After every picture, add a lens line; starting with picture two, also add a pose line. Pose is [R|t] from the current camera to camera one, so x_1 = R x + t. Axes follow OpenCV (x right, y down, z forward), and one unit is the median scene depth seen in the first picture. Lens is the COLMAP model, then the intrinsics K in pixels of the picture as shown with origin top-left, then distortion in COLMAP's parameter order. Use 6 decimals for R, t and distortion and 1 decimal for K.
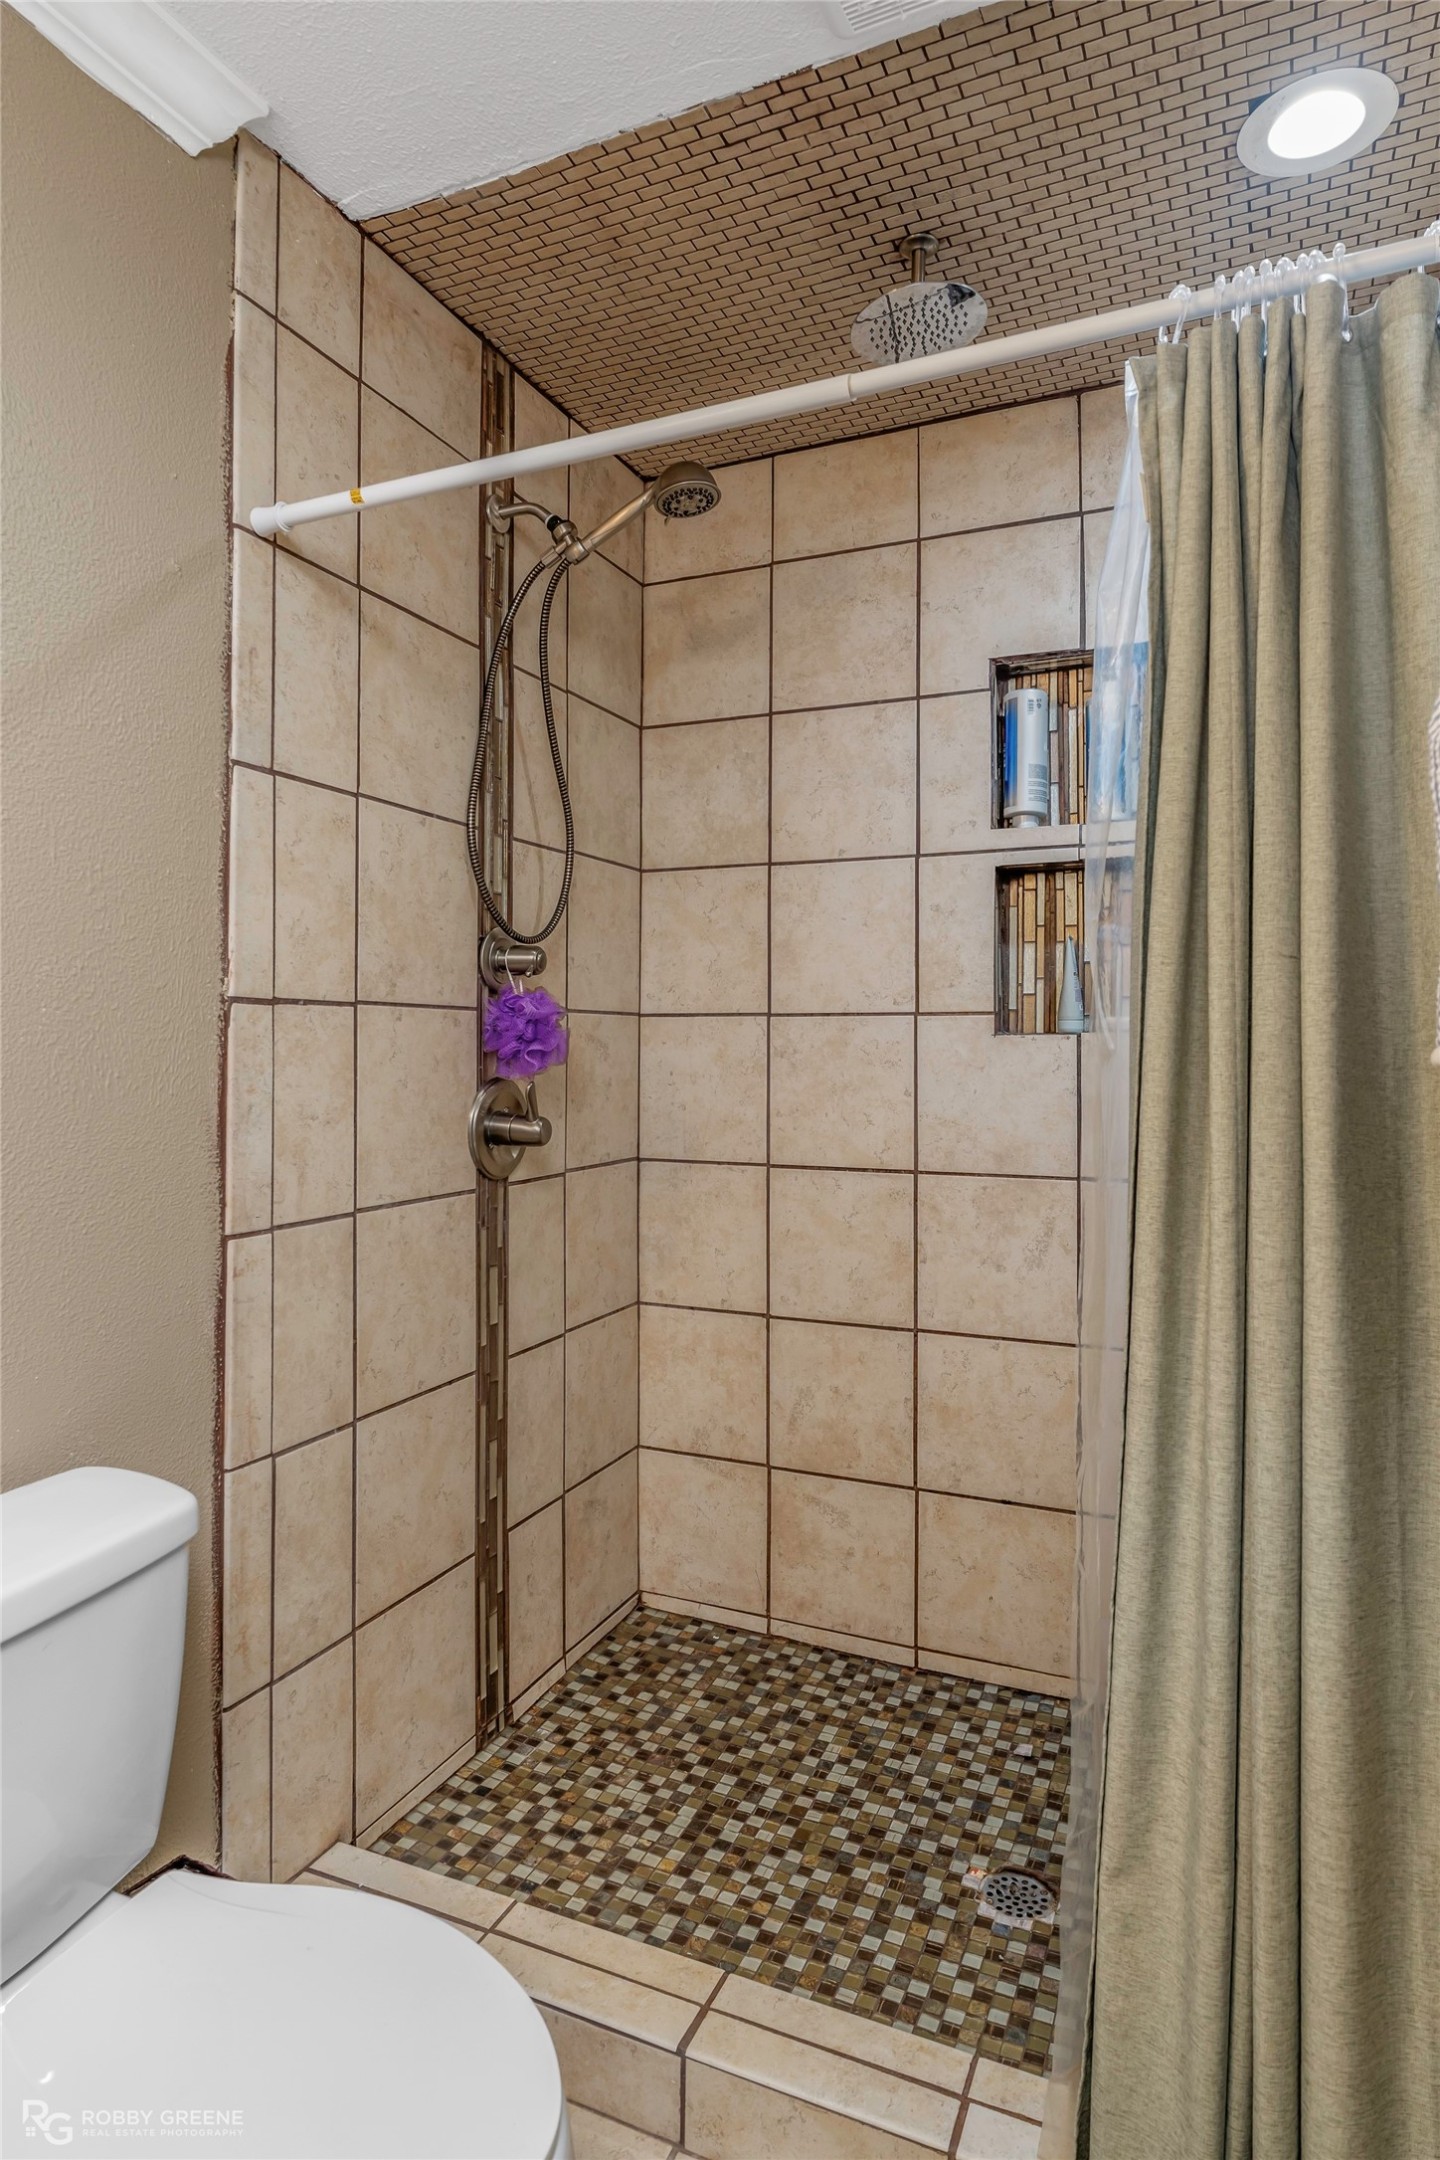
lens RADIAL K [[1219.5, 0, 713.4], [0, 1219.5, 1032.6], [0, 0, 1]] dist [-0.004765, -0.004916]
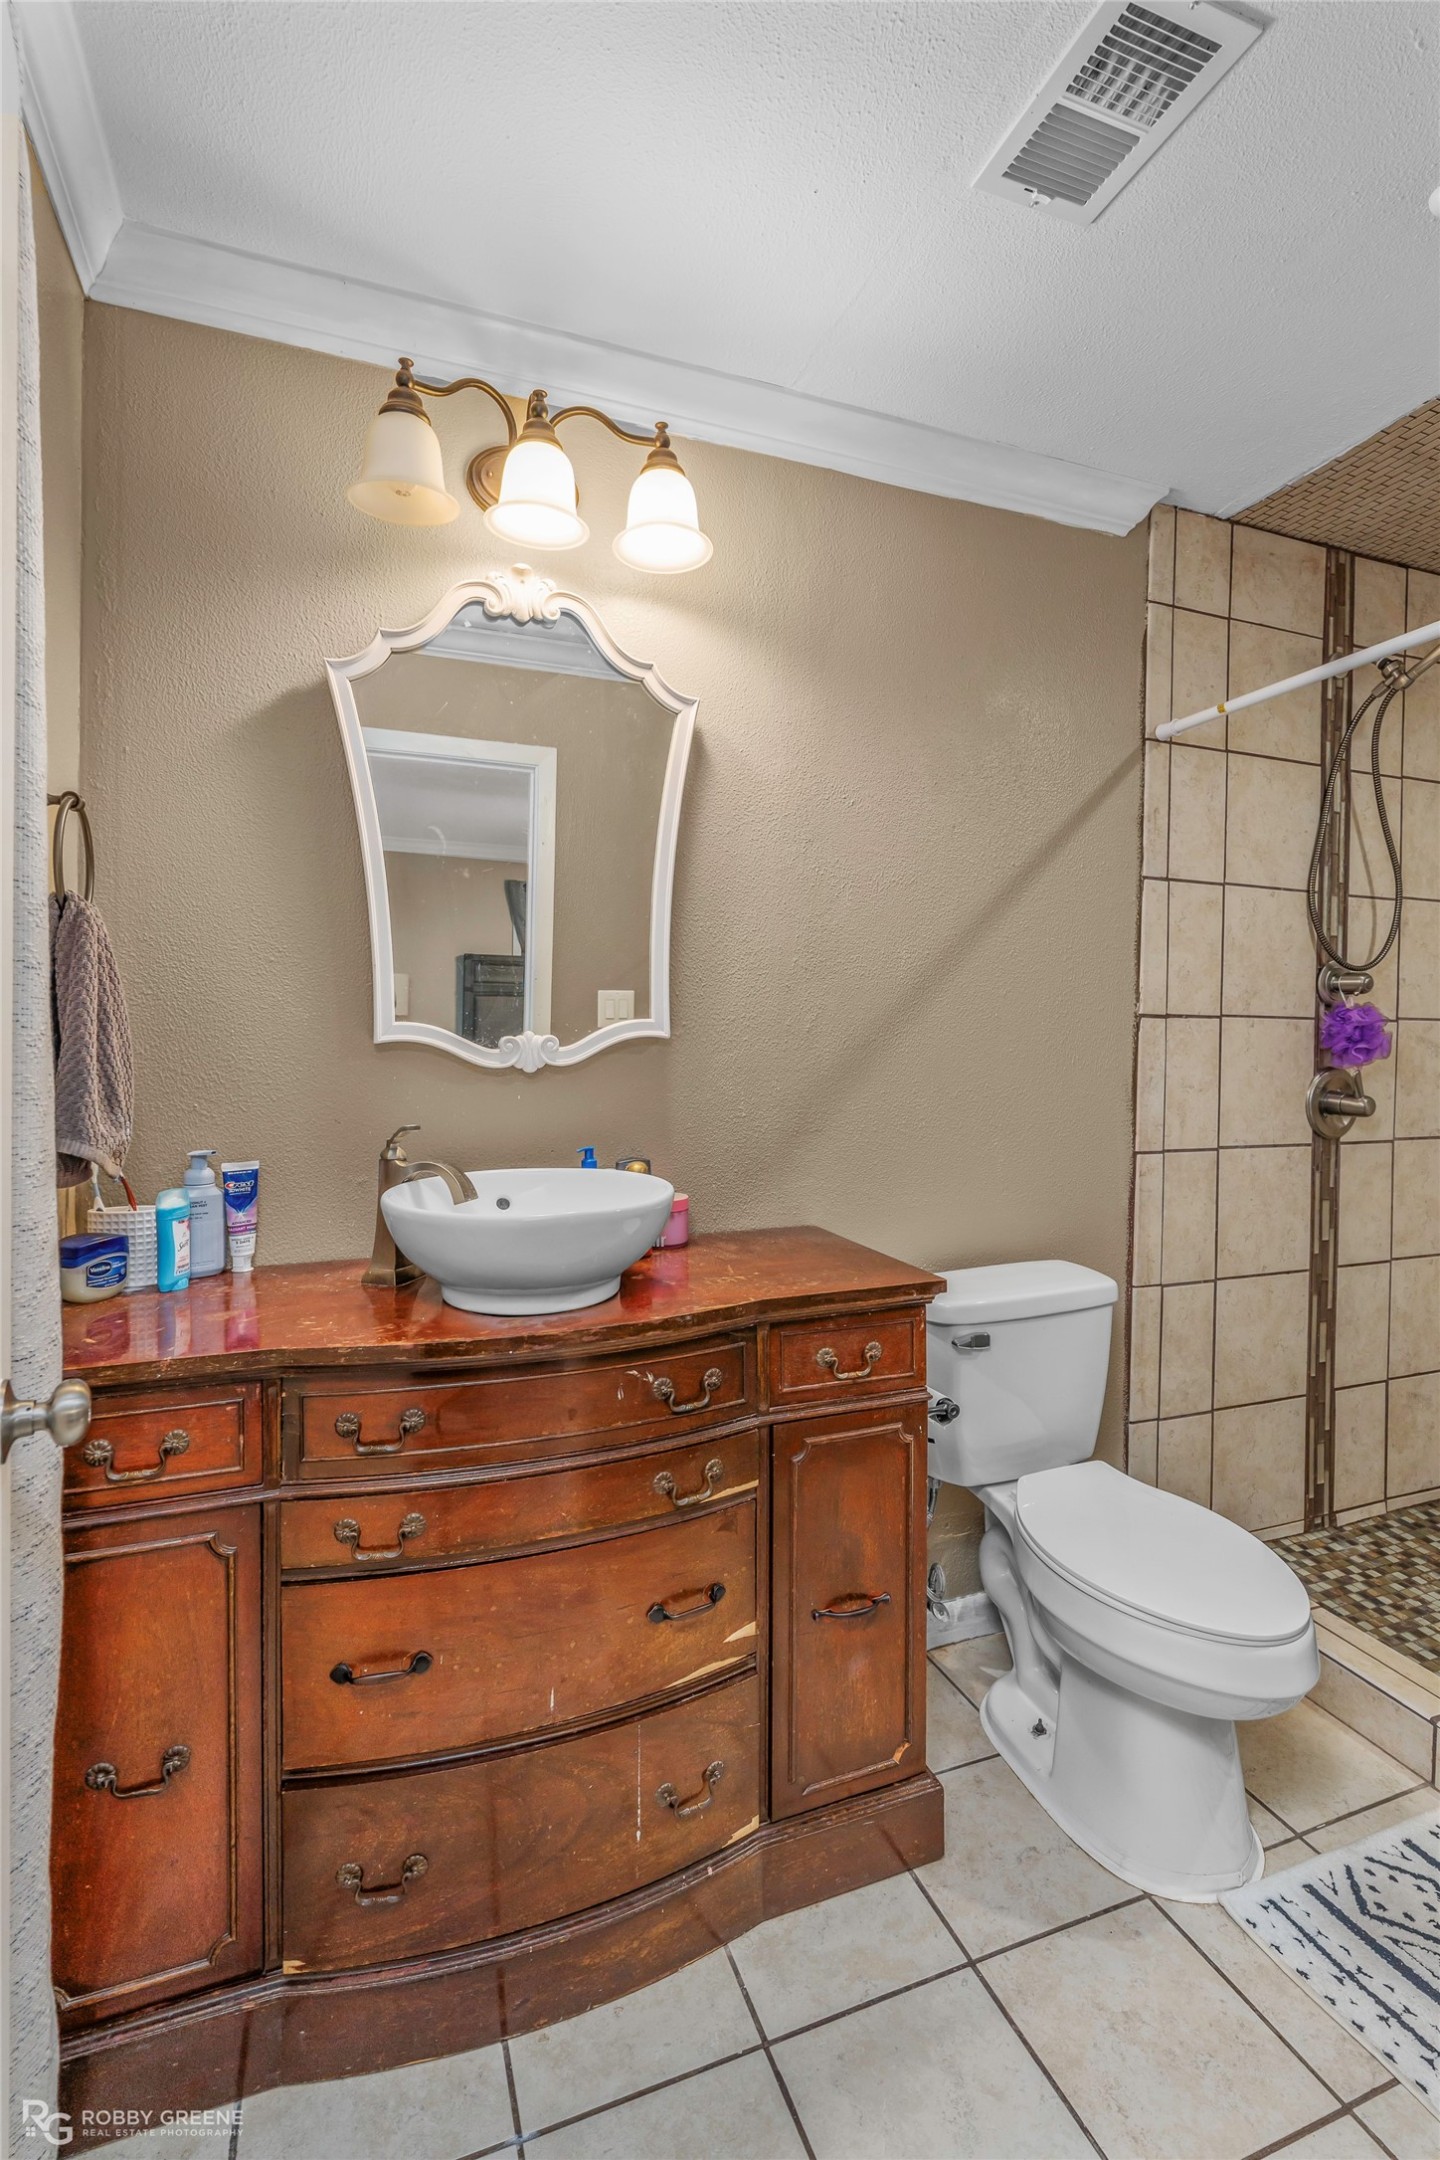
lens RADIAL K [[980.8, 0, 721.2], [0, 980.8, 1065.1], [0, 0, 1]] dist [-0.001946, 0.000222]
pose [[0.707705, 0.023726, -0.706110, 0.130235], [-0.000418, 0.999450, 0.033164, -0.002587], [0.706508, -0.023175, 0.707325, -0.317423]]
